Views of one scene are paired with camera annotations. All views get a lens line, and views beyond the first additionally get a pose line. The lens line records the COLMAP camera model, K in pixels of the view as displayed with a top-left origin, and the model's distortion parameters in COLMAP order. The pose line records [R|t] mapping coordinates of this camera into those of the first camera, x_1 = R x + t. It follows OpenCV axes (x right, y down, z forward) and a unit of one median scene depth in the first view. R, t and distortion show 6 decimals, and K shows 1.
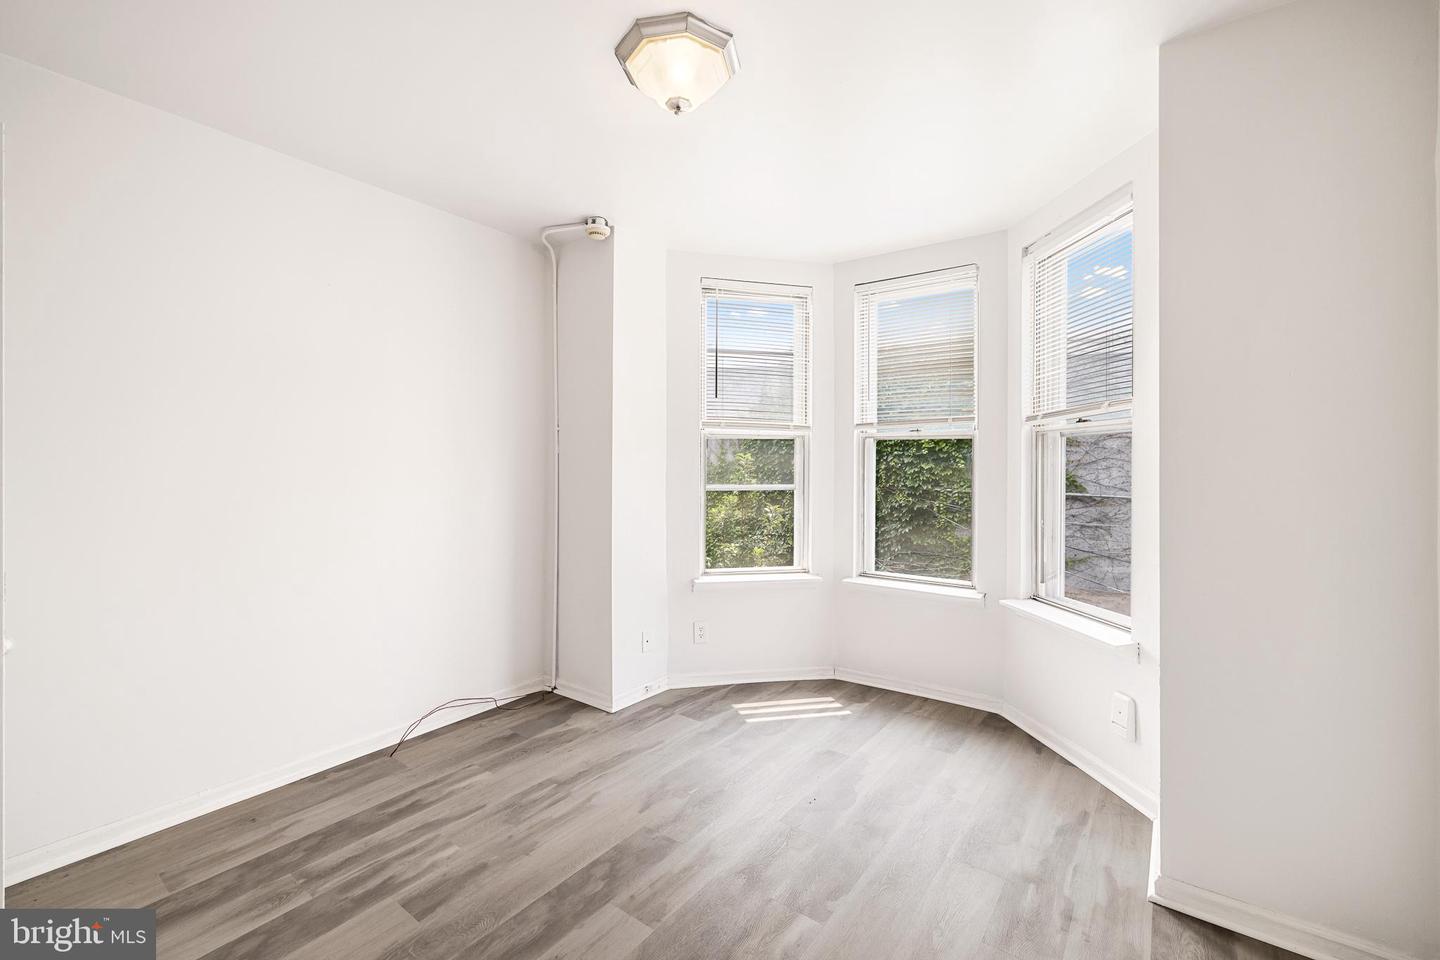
lens RADIAL K [[605.4, 0, 716.2], [0, 605.4, 478.5], [0, 0, 1]] dist [0.000391, 0.000254]
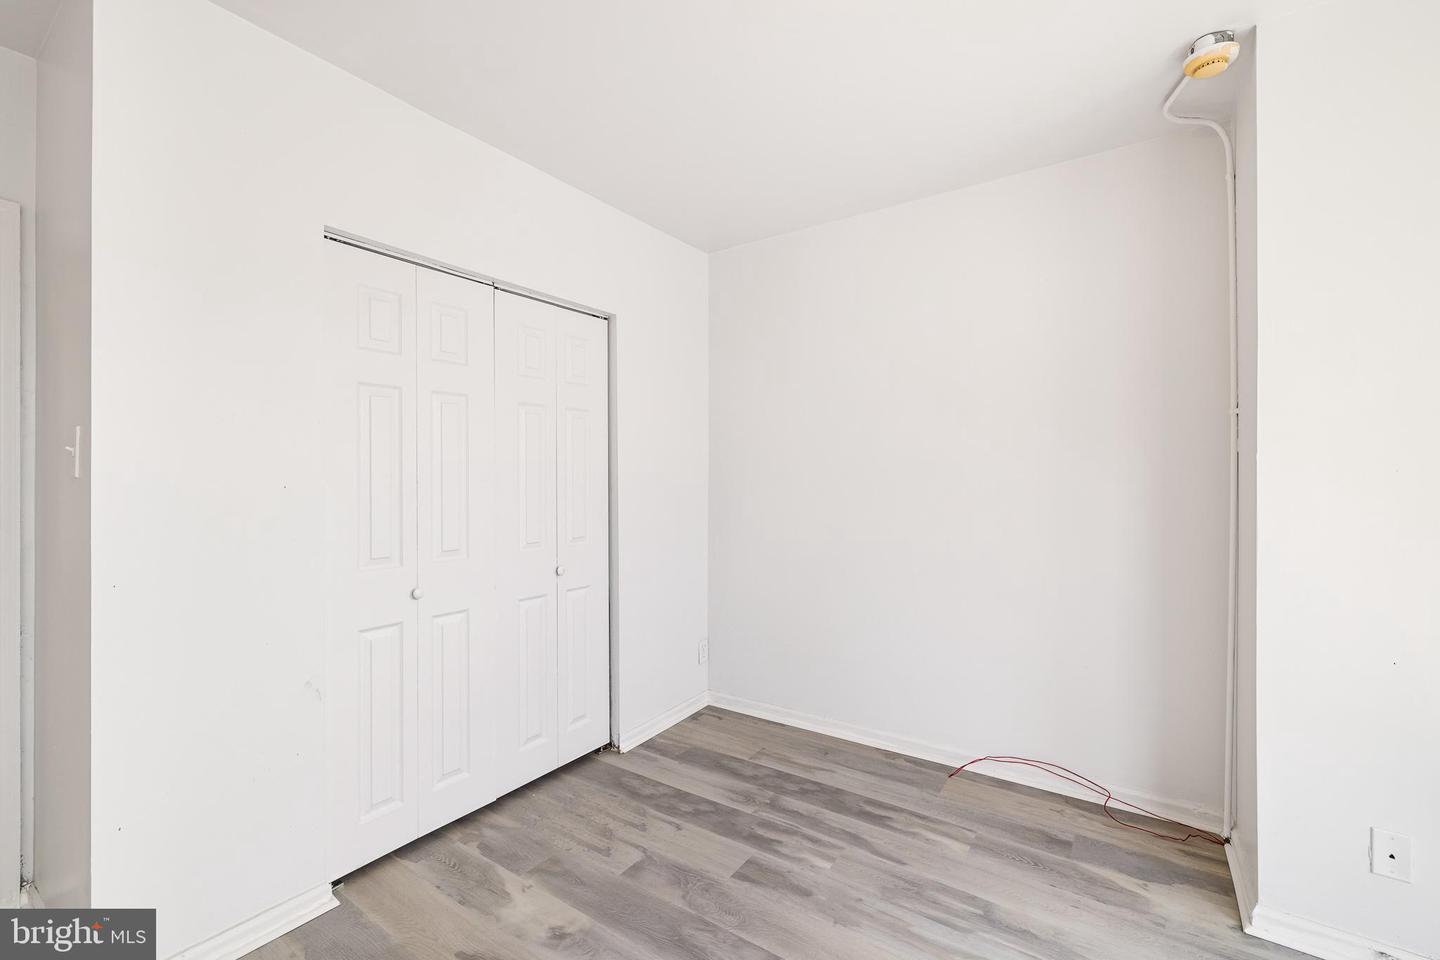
lens RADIAL K [[605.4, 0, 716.2], [0, 605.4, 478.5], [0, 0, 1]] dist [0.000391, 0.000254]
pose [[0.022807, 0.000305, -0.999740, 0.384504], [-0.013493, 0.999909, -0.000002, -0.008800], [0.999649, 0.013490, 0.022809, 0.559248]]
